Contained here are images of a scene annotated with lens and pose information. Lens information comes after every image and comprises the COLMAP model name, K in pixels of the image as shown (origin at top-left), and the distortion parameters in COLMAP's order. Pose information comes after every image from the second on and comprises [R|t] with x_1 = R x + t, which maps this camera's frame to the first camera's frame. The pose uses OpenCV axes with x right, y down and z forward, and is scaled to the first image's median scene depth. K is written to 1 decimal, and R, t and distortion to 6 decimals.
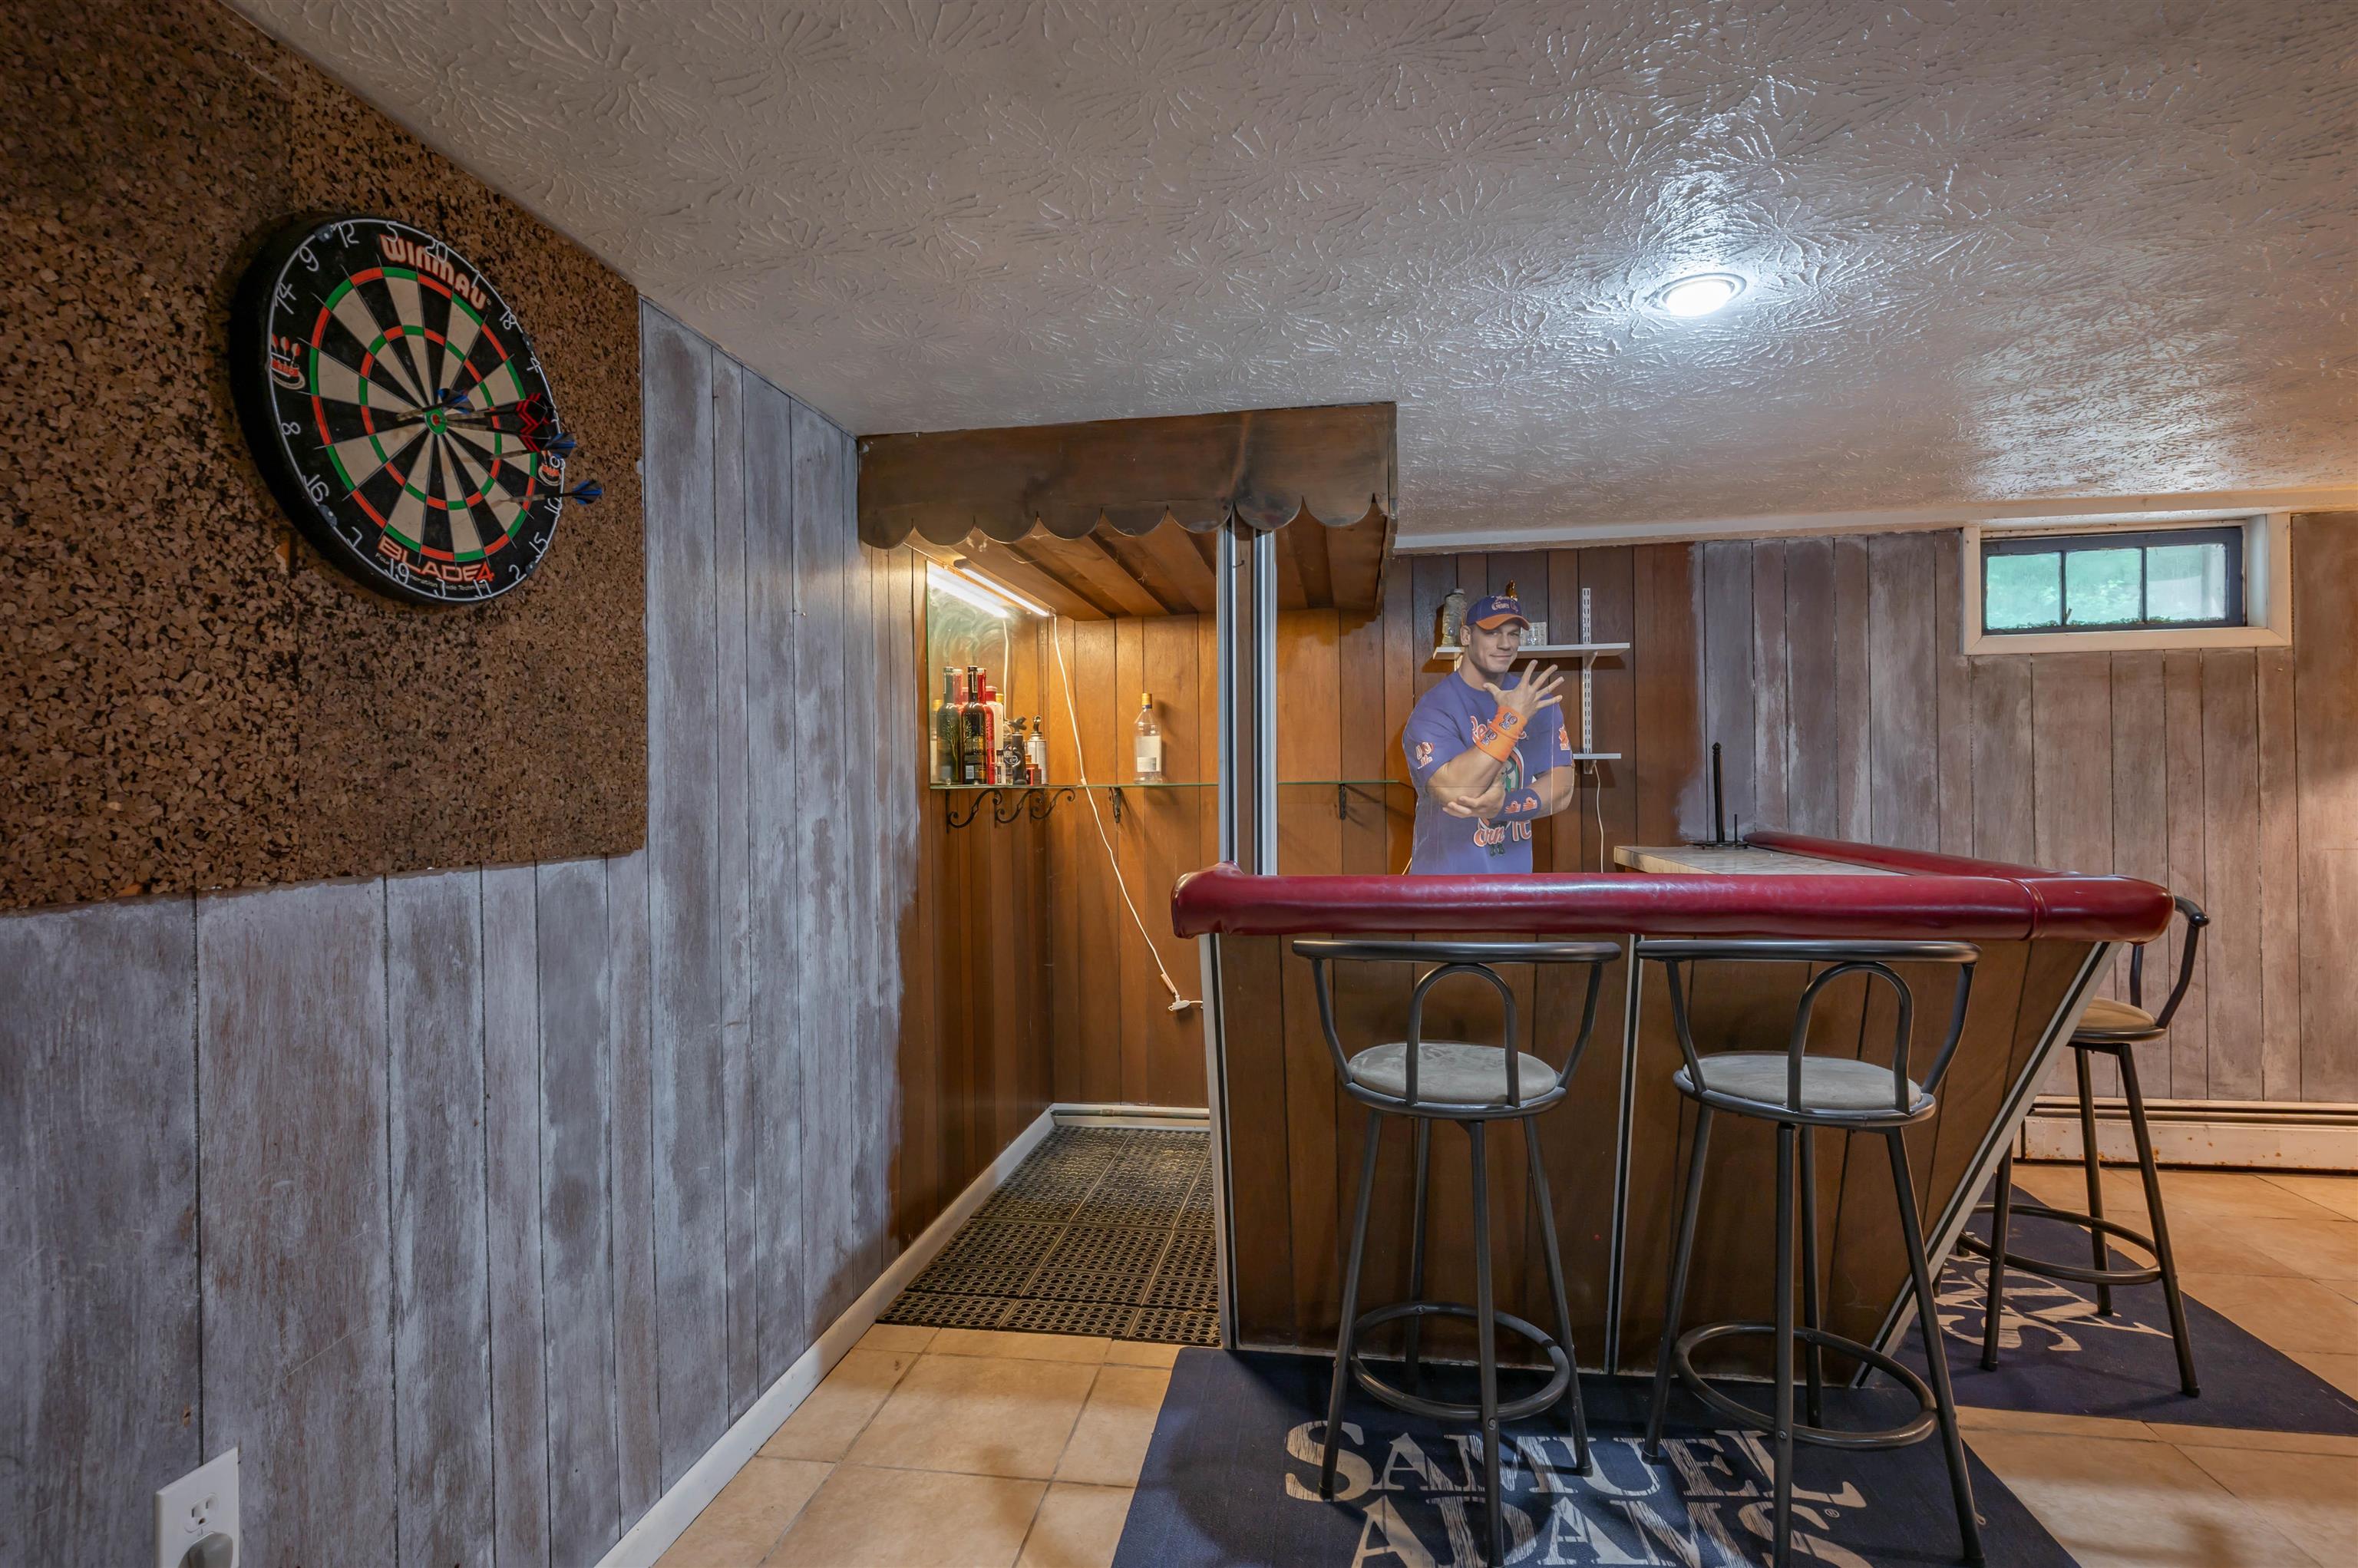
lens RADIAL K [[1138.3, 0, 1170.9], [0, 1138.3, 774.9], [0, 0, 1]] dist [-0.006379, 0.004539]
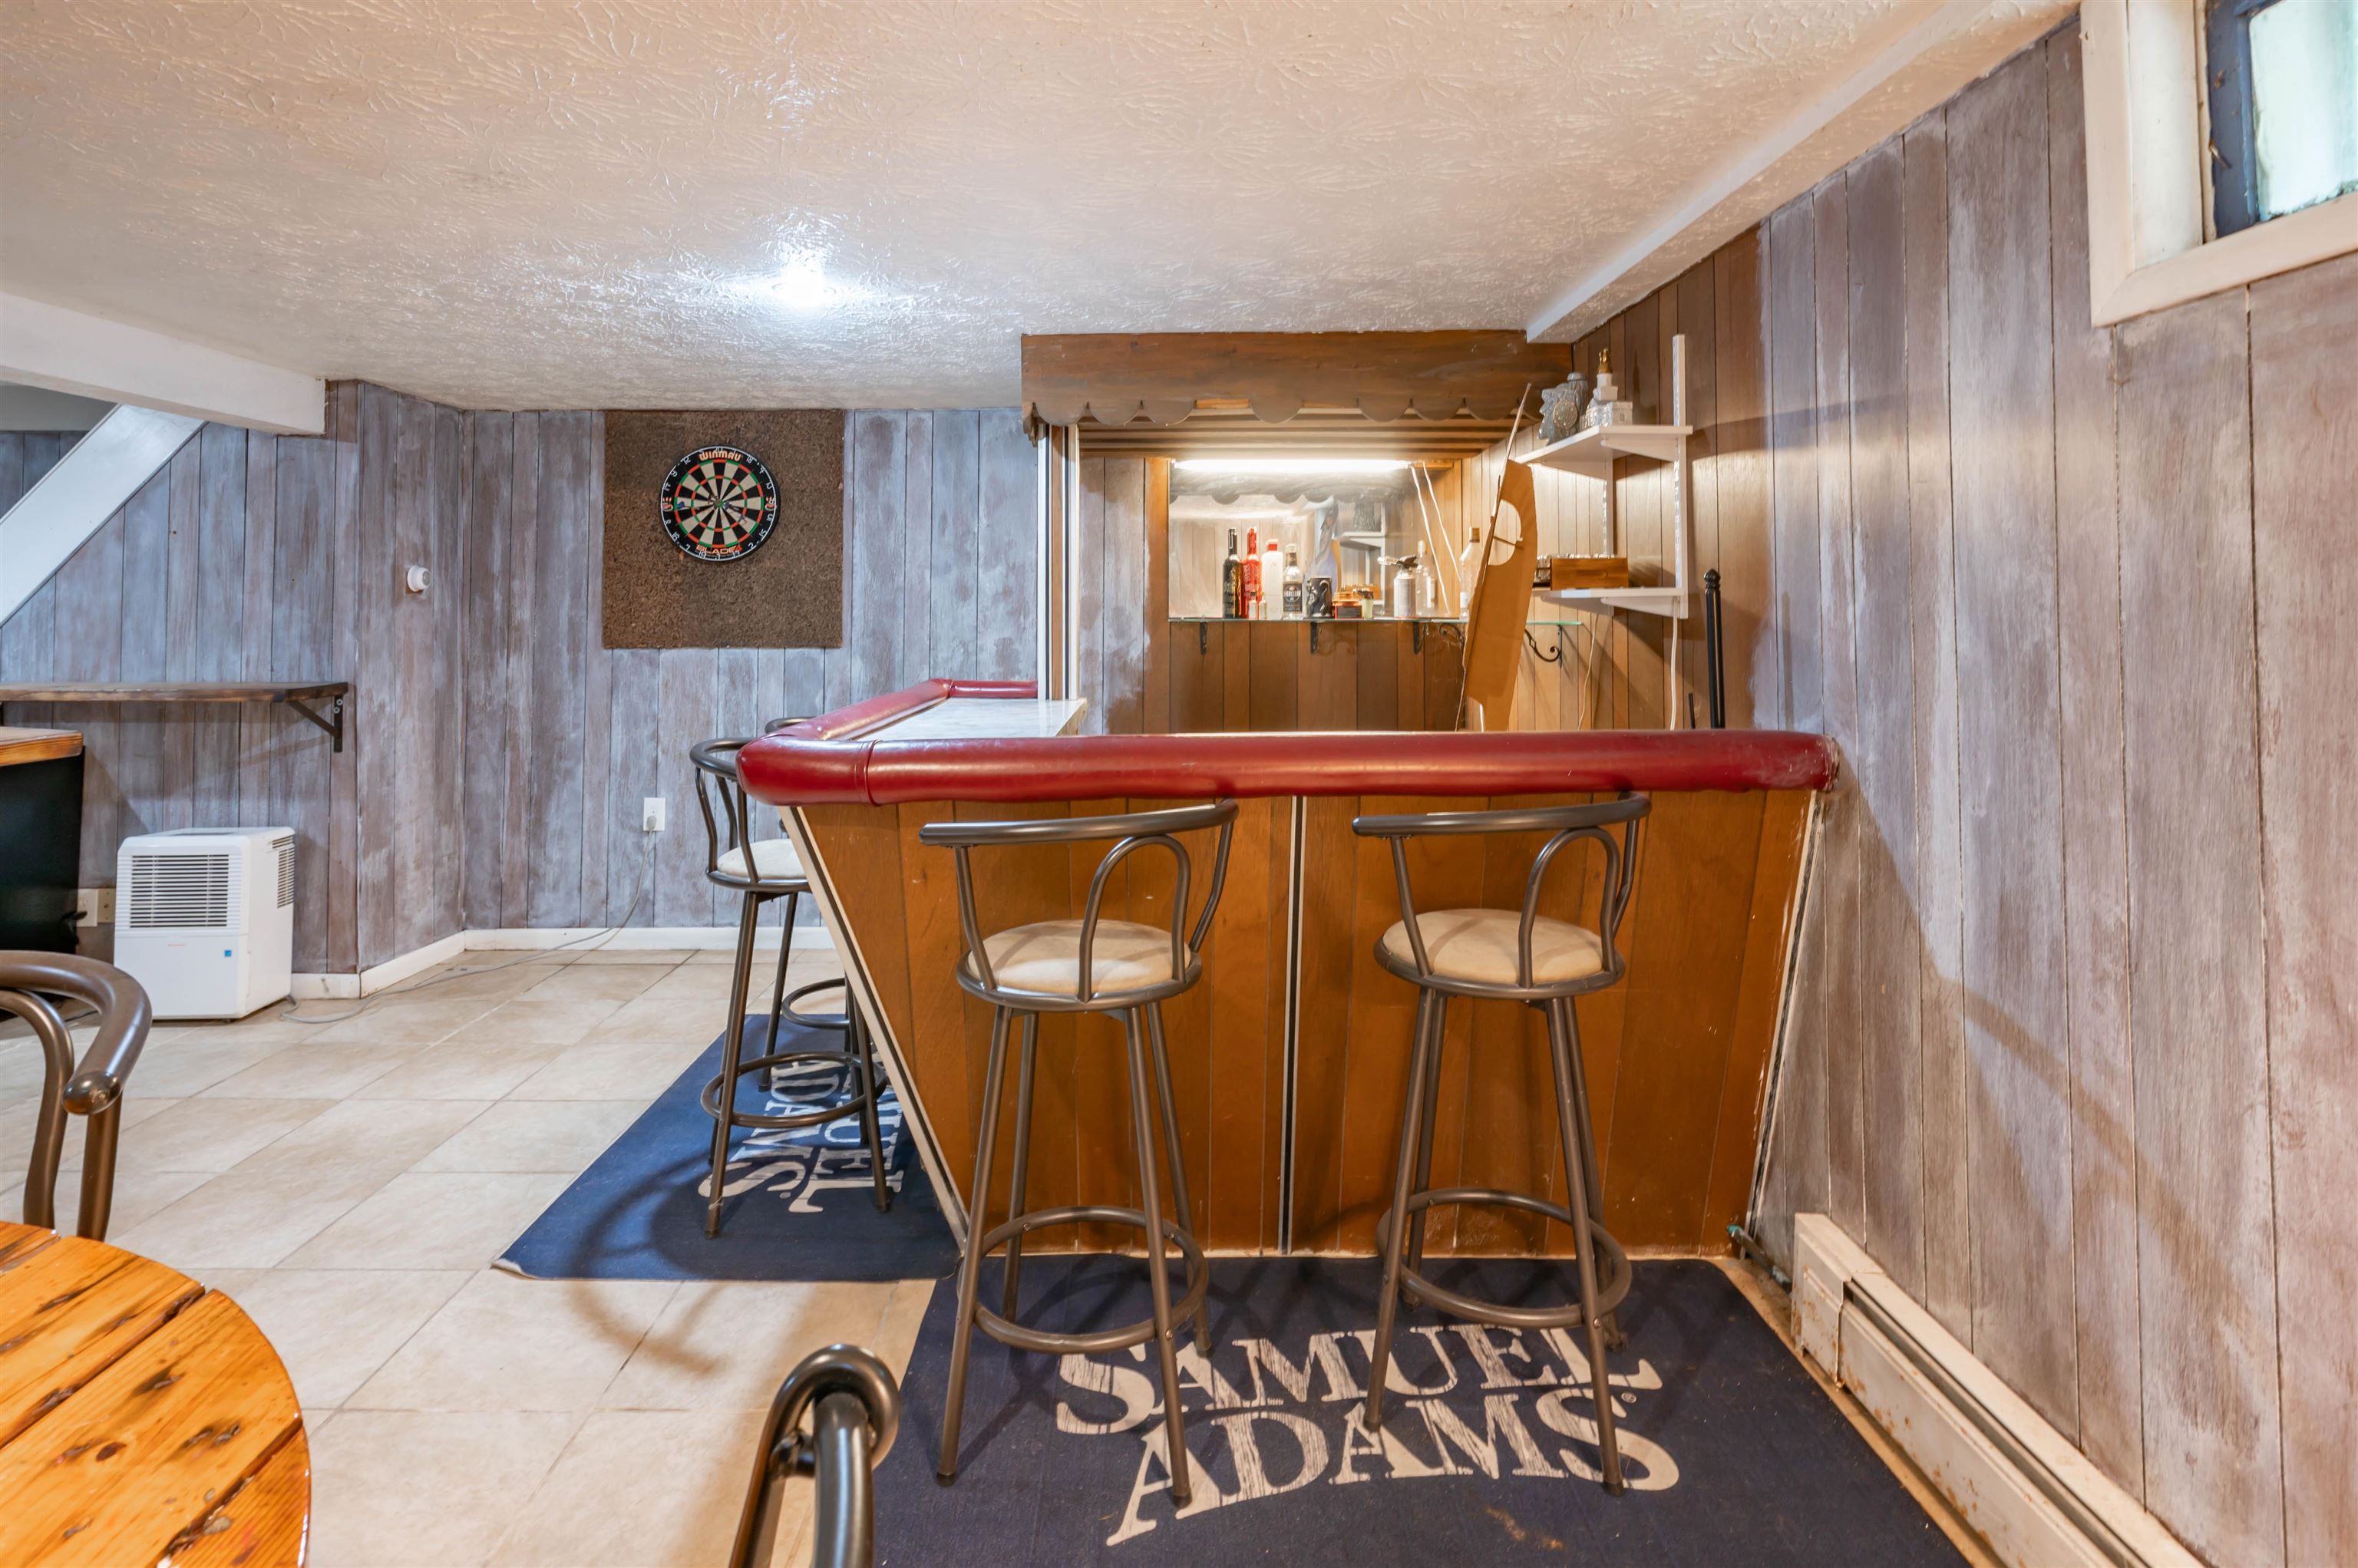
lens RADIAL K [[1138.3, 0, 1135.3], [0, 1138.3, 563.3], [0, 0, 1]] dist [-0.006379, 0.004539]
pose [[0.172944, -0.028470, -0.984520, 1.076958], [0.011059, 0.999575, -0.026963, -0.020140], [0.984870, -0.006225, 0.173186, 0.646630]]
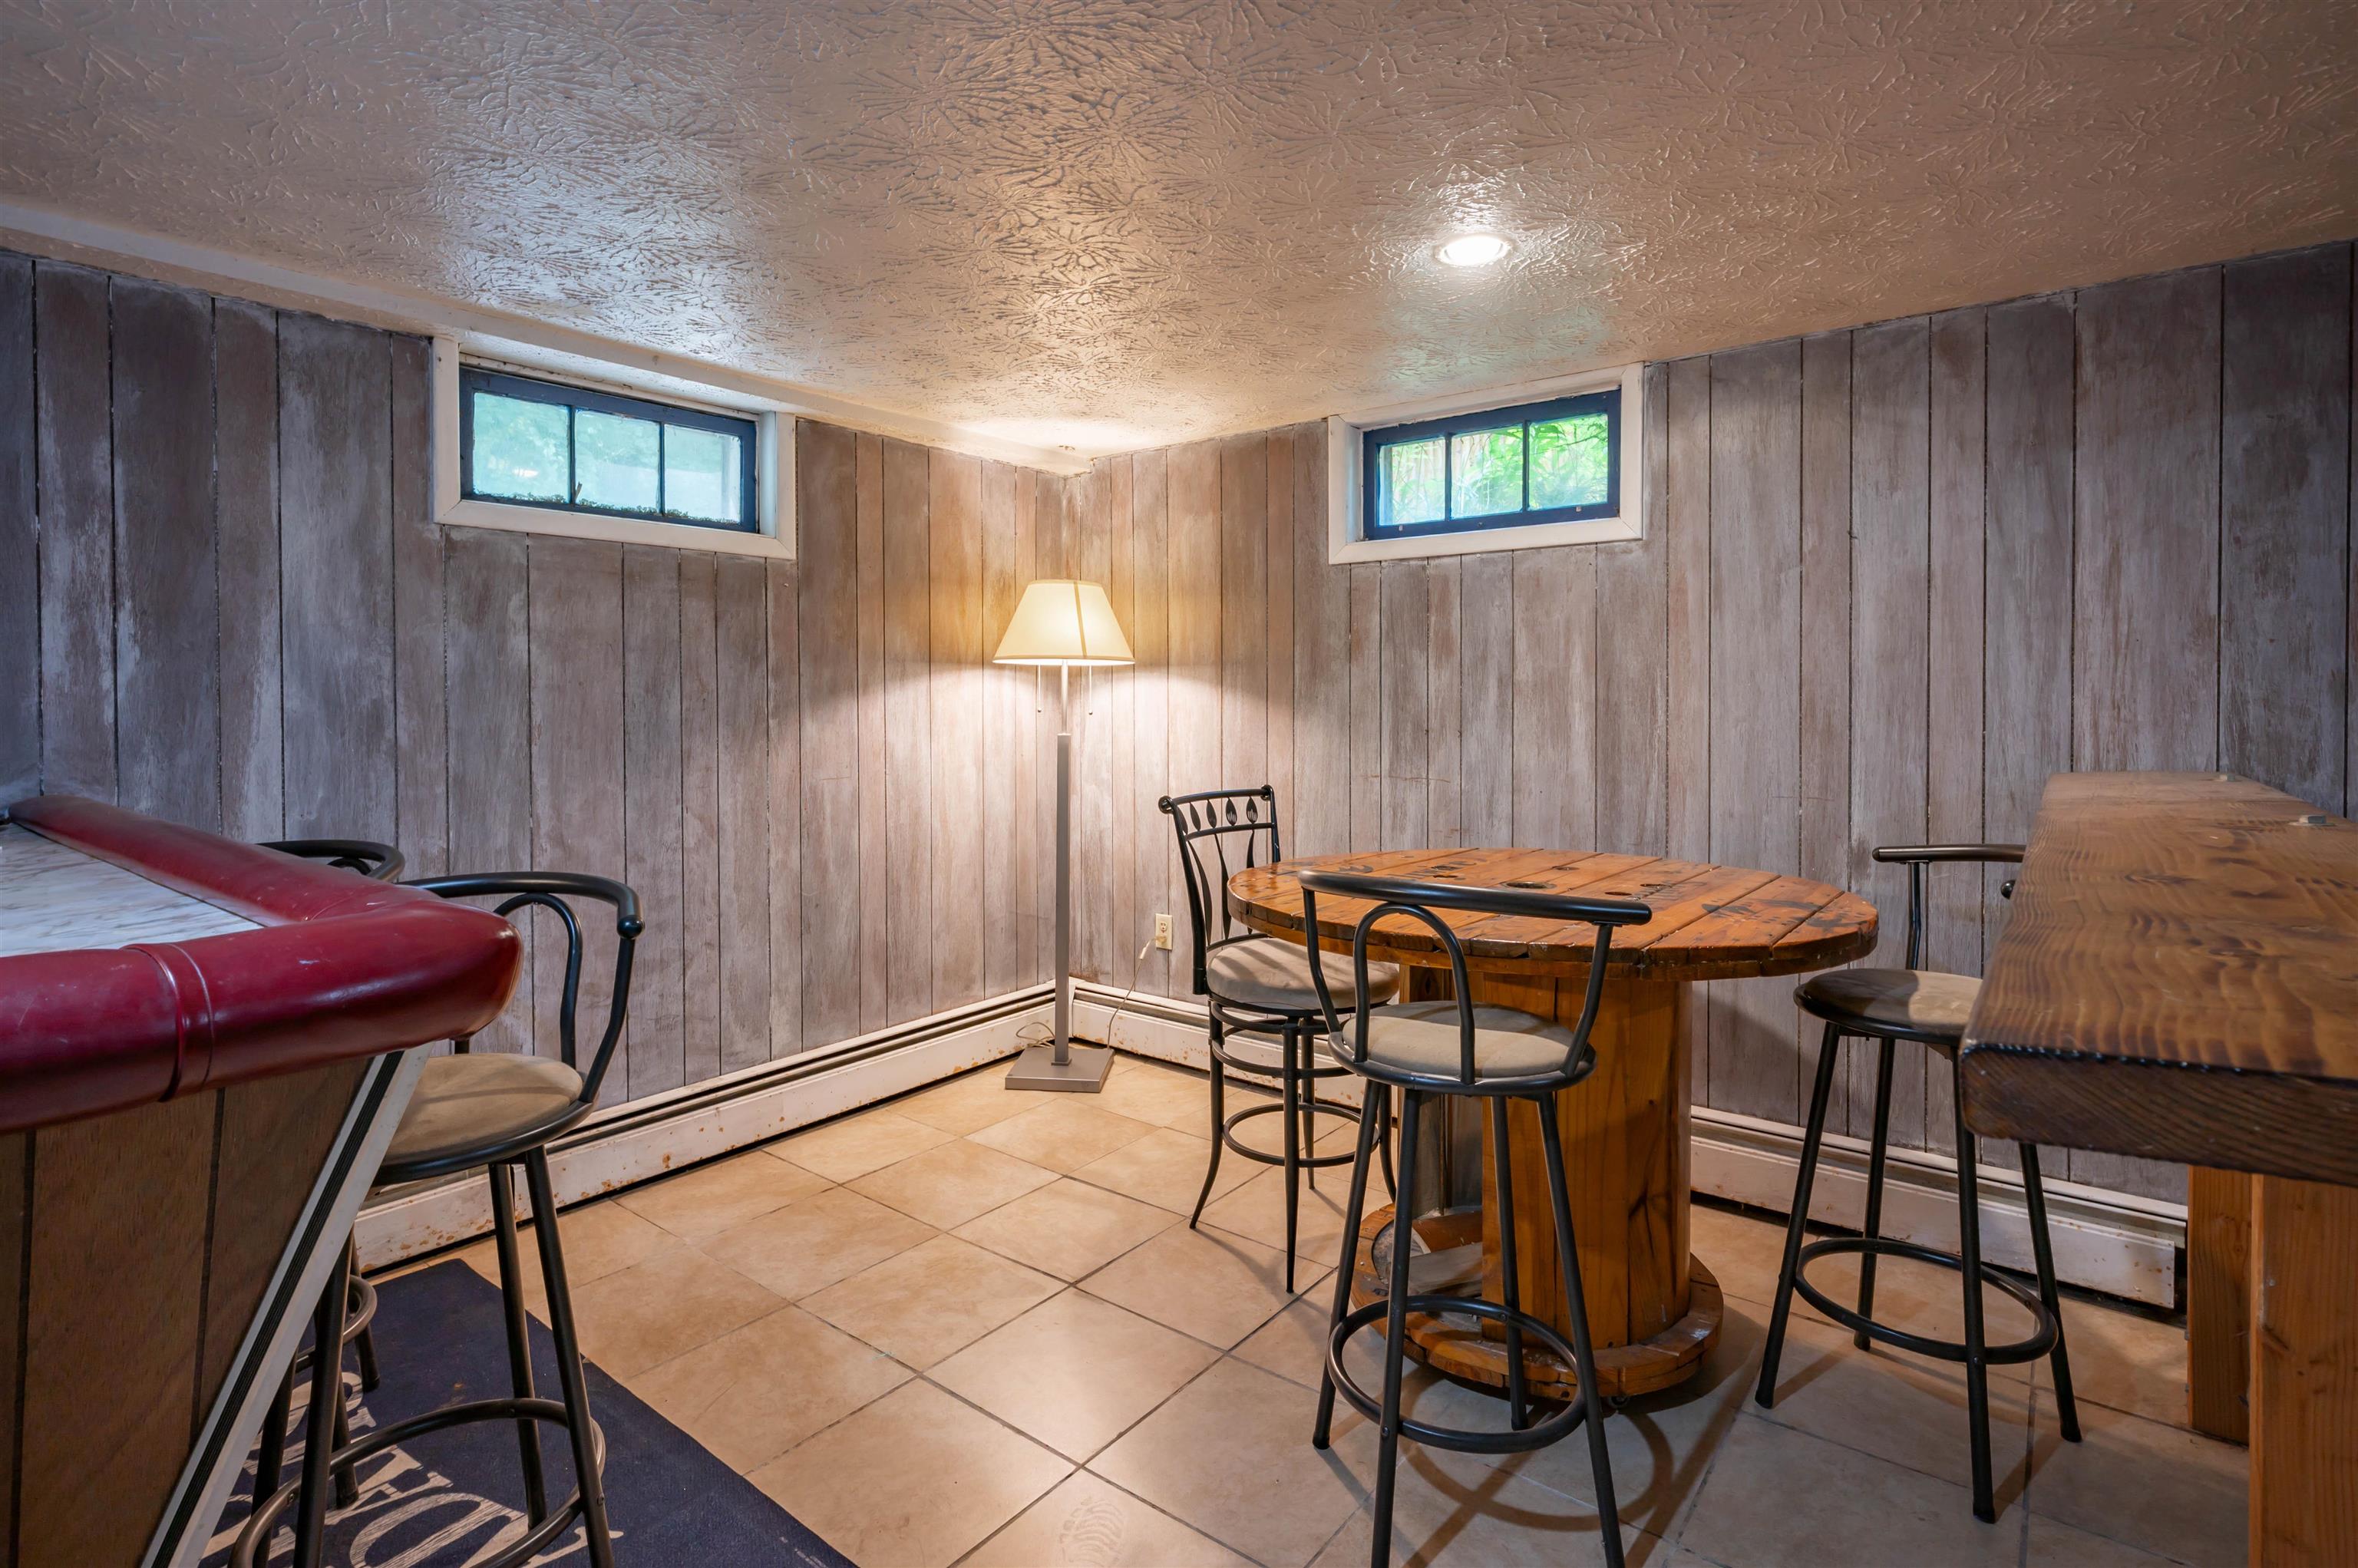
lens RADIAL K [[1138.3, 0, 1174.1], [0, 1138.3, 723.3], [0, 0, 1]] dist [-0.006379, 0.004539]
pose [[0.483118, -0.007454, 0.875523, 0.327370], [-0.007950, 0.999885, 0.012900, 0.004227], [-0.875519, -0.013192, 0.483003, 0.286135]]
